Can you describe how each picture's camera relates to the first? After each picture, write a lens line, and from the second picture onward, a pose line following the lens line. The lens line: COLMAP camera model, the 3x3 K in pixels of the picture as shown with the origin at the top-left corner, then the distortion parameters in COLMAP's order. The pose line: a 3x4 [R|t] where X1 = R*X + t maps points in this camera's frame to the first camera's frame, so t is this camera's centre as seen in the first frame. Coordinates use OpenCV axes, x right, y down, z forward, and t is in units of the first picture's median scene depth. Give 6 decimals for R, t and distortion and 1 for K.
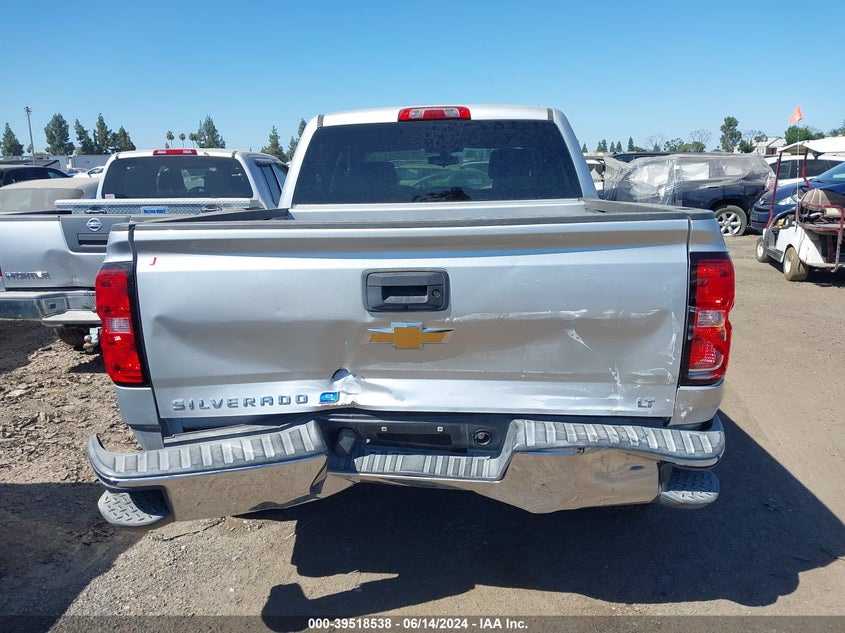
lens RADIAL K [[678.1, 0, 422.5], [0, 678.1, 316.5], [0, 0, 1]] dist [0.110522, -0.238038]
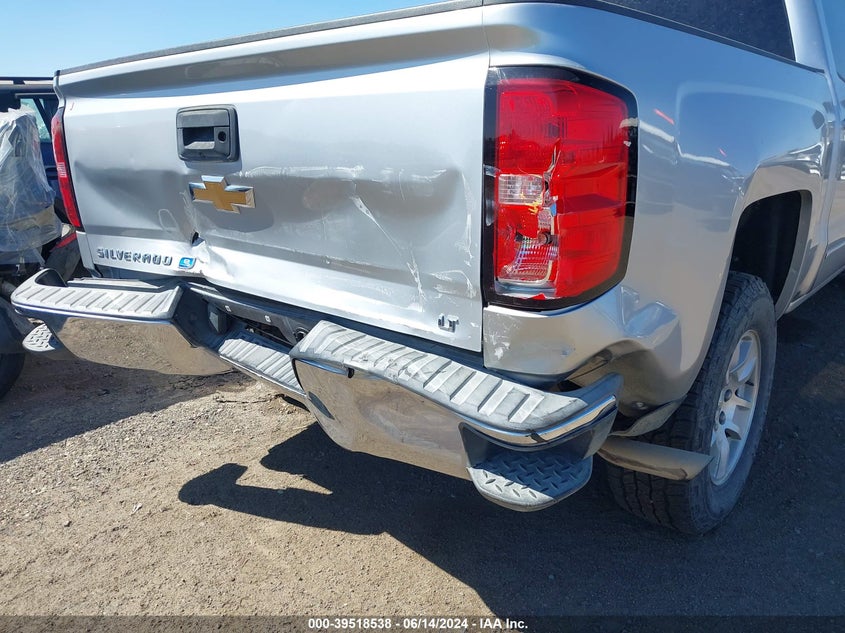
lens RADIAL K [[674.6, 0, 422.5], [0, 674.6, 316.5], [0, 0, 1]] dist [0.048512, -0.054576]
pose [[0.801521, 0.165951, -0.574478, 0.658495], [-0.121078, 0.985859, 0.115859, 0.048544], [0.585581, -0.023307, 0.810279, 0.467368]]
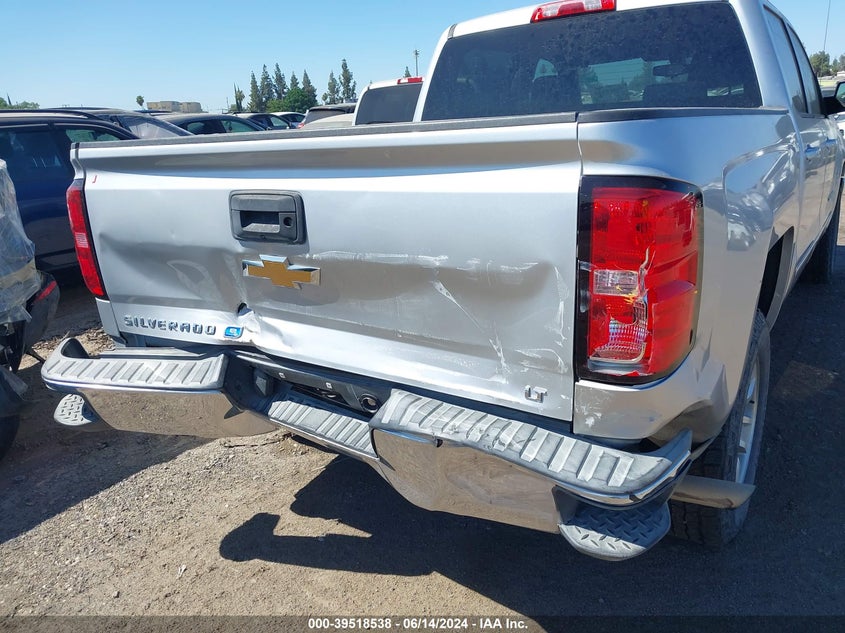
lens RADIAL K [[674.6, 0, 422.5], [0, 674.6, 316.5], [0, 0, 1]] dist [0.048512, -0.054576]
pose [[0.865054, 0.114179, -0.488513, 0.545774], [-0.067317, 0.991368, 0.112506, -0.023326], [0.497142, -0.064439, 0.865273, 0.344697]]
